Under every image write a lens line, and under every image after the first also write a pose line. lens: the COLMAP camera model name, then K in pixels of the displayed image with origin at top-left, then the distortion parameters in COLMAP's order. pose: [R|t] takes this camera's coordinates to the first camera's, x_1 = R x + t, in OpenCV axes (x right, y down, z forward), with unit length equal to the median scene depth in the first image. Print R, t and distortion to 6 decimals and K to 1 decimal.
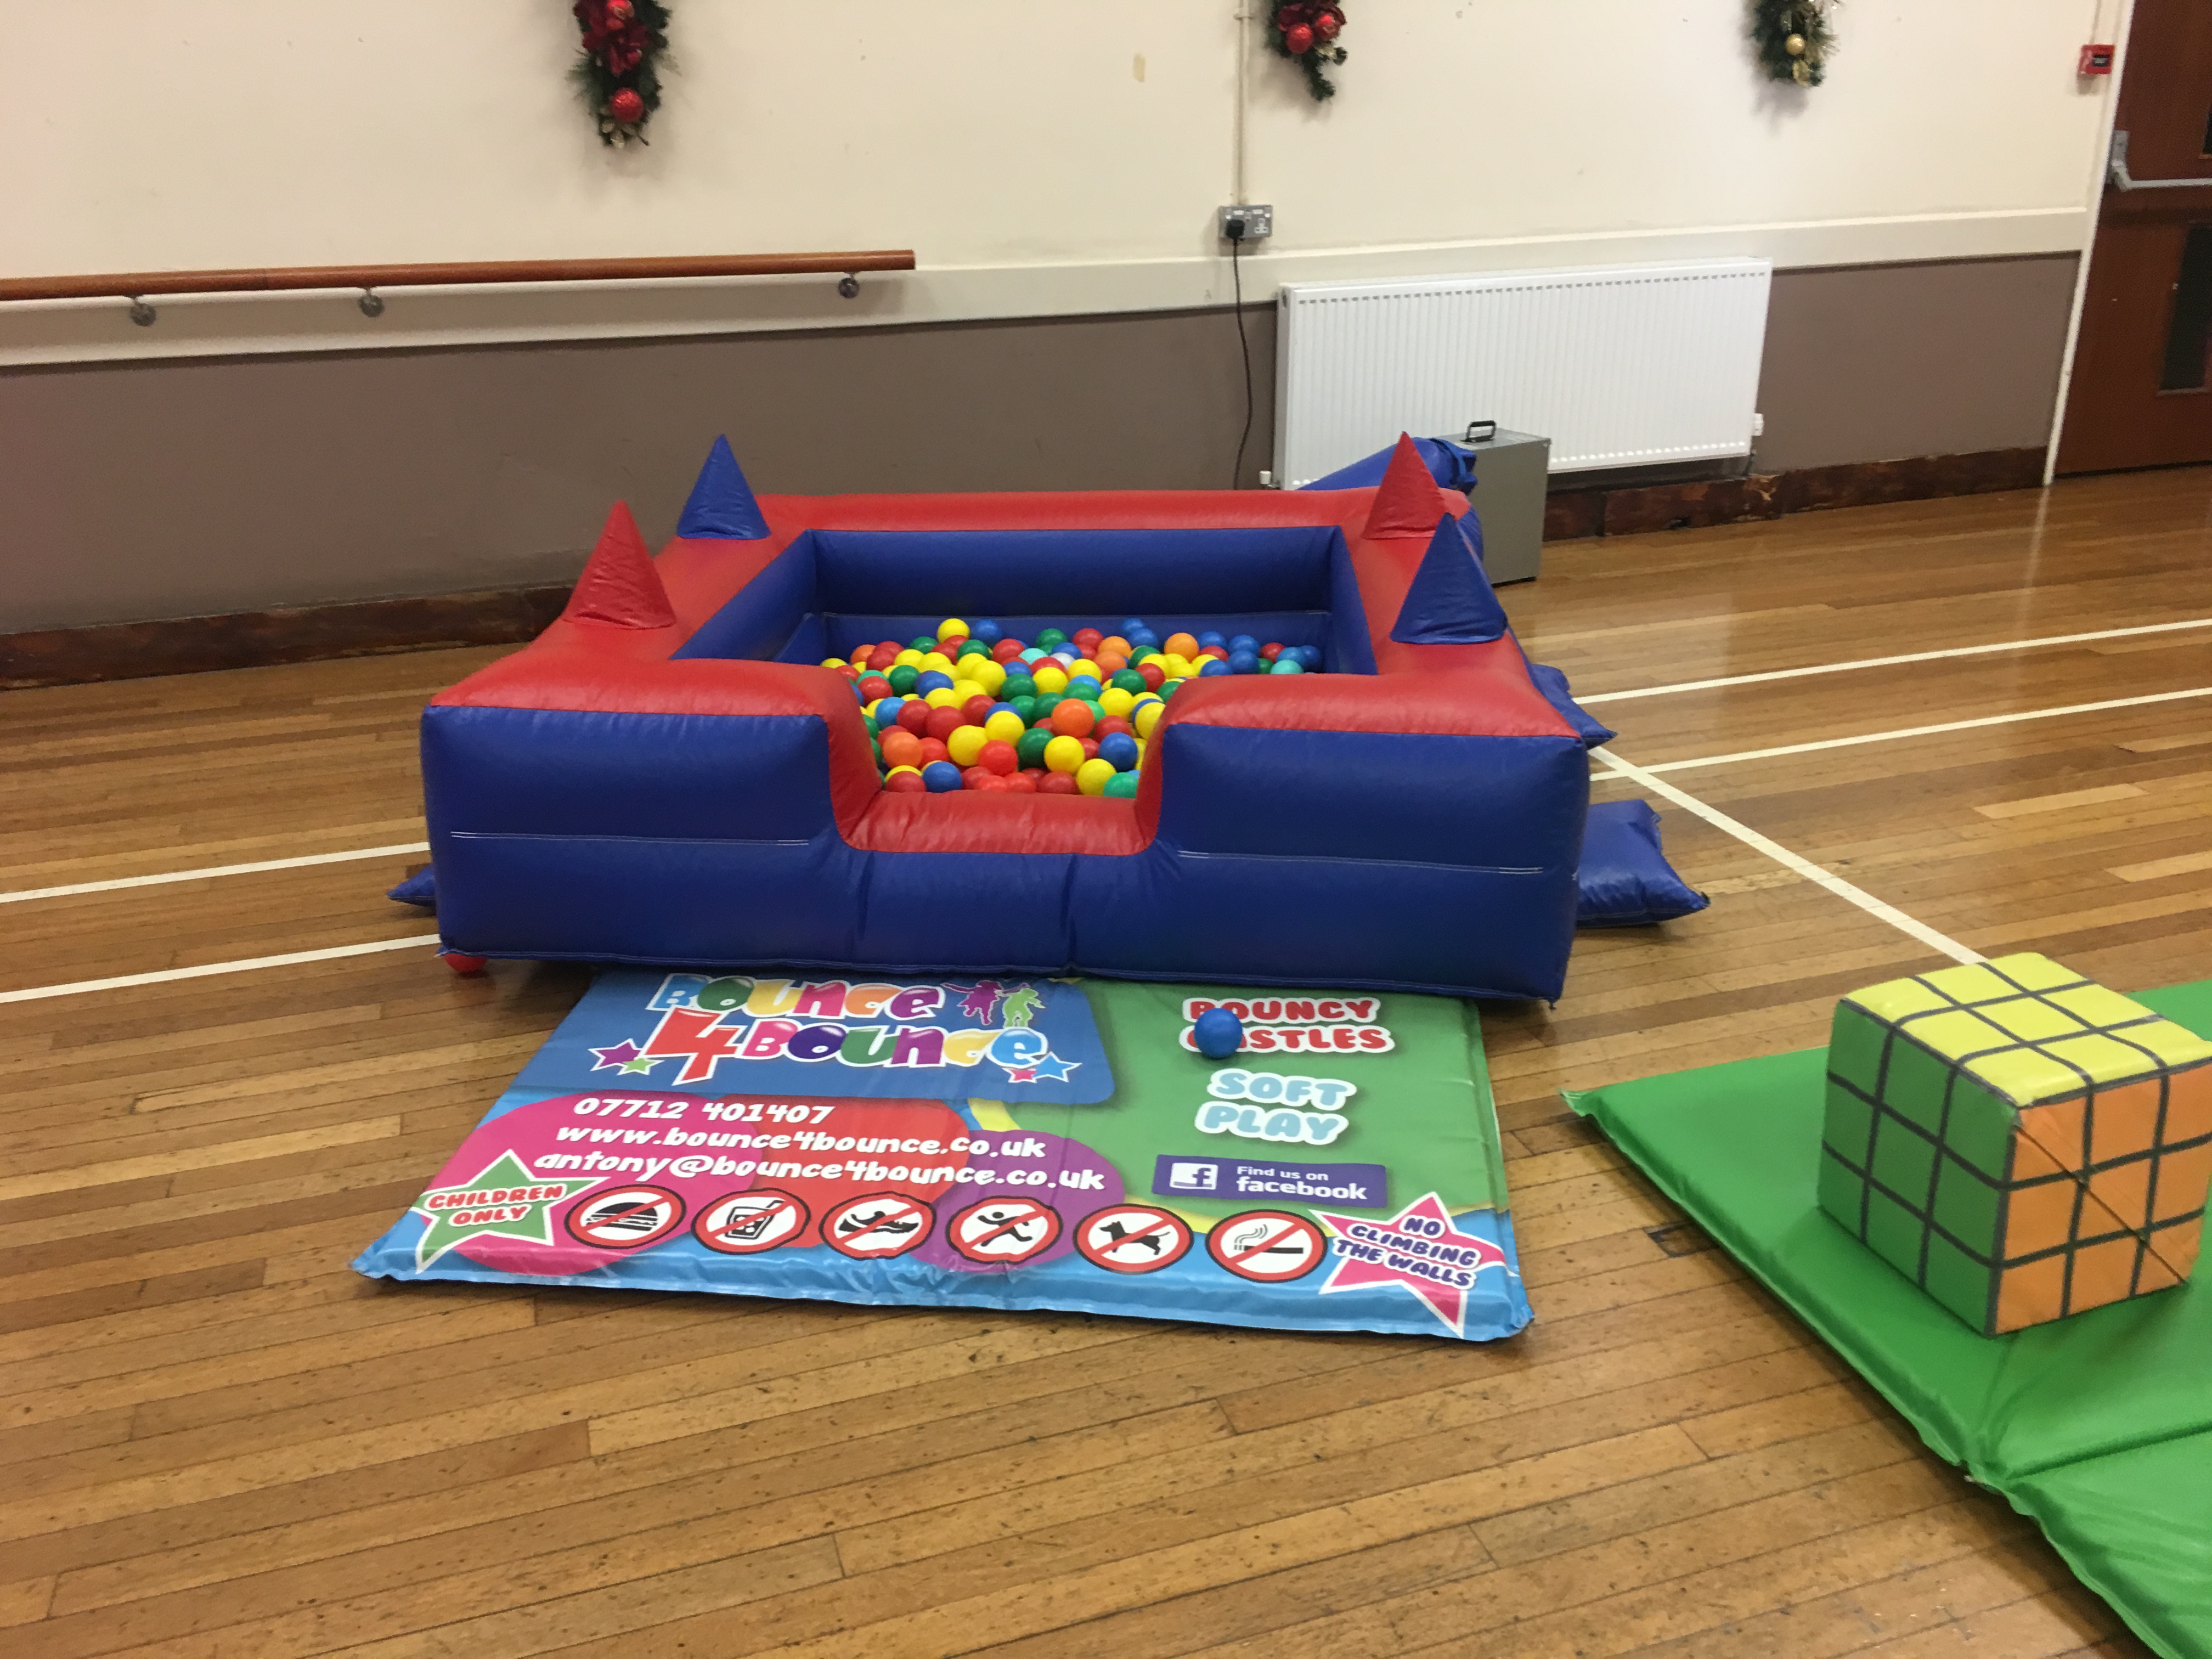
lens RADIAL K [[1878.1, 0, 1106.0], [0, 1878.1, 829.5], [0, 0, 1]] dist [0.098616, -0.134384]
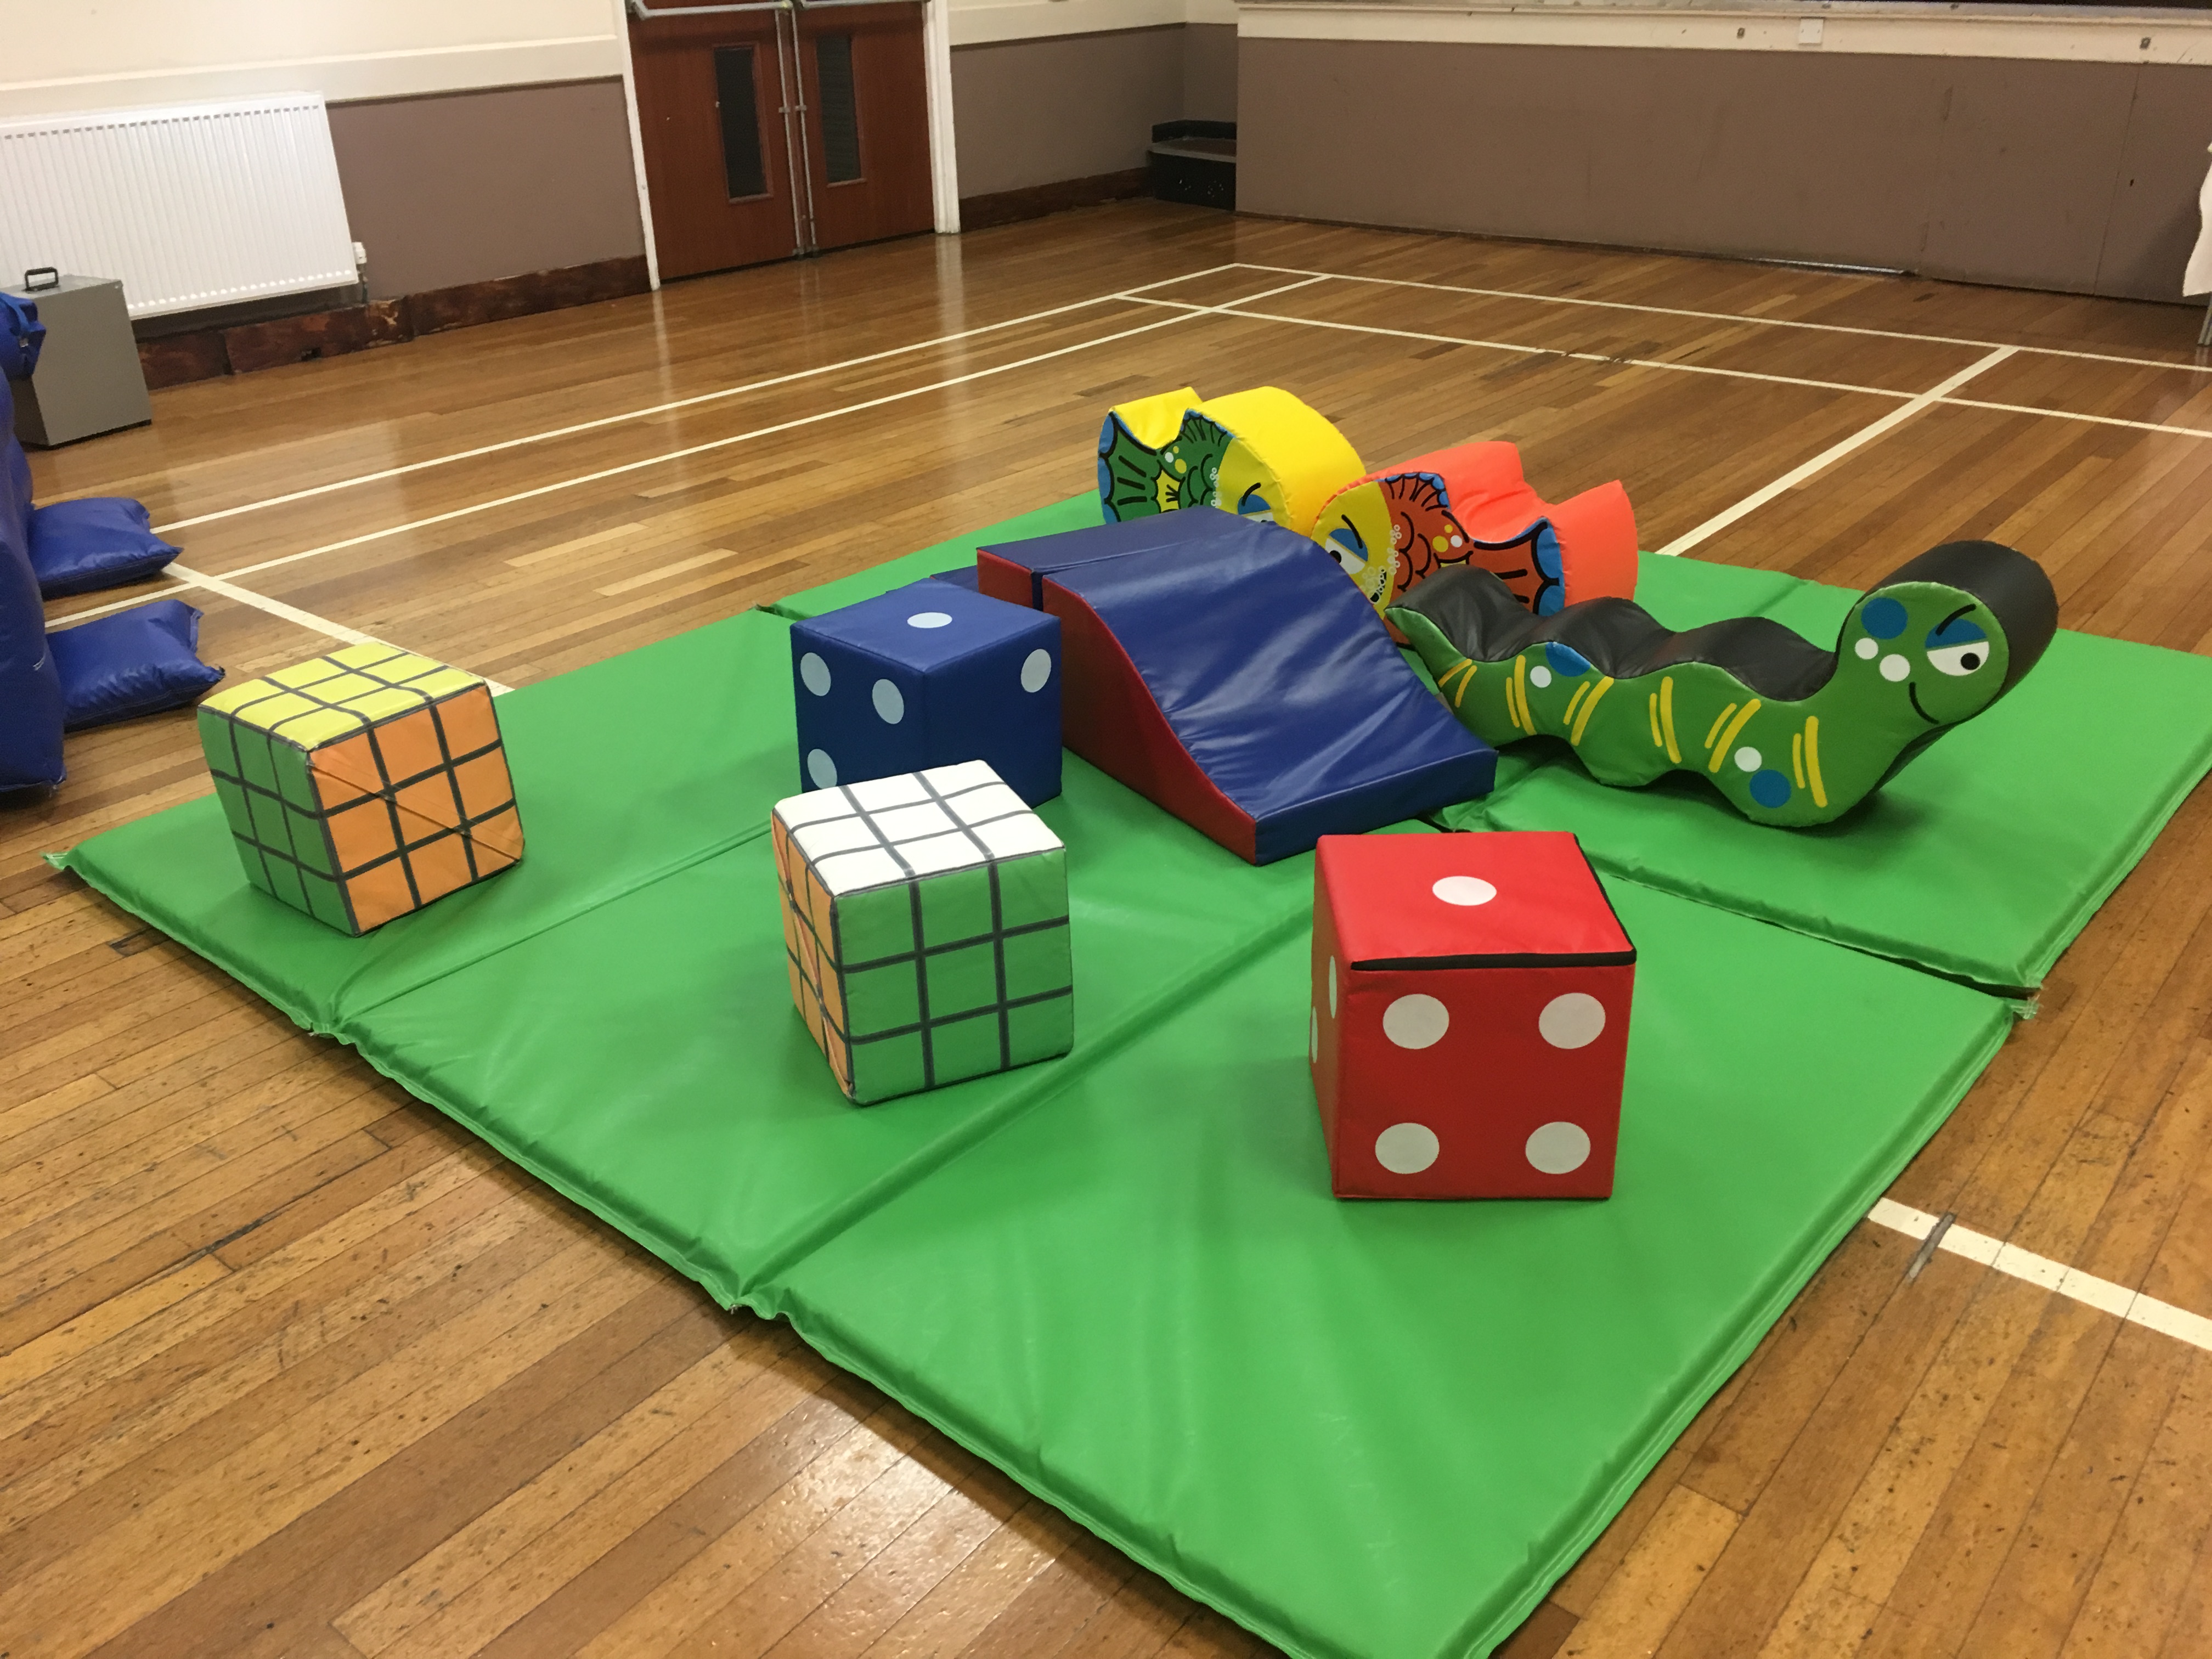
lens RADIAL K [[1878.1, 0, 1106.0], [0, 1878.1, 829.5], [0, 0, 1]] dist [0.098616, -0.134384]
pose [[0.841854, -0.236003, 0.485371, 0.151557], [0.200726, 0.971725, 0.124333, 0.074138], [-0.500990, -0.007244, 0.865423, -0.189773]]
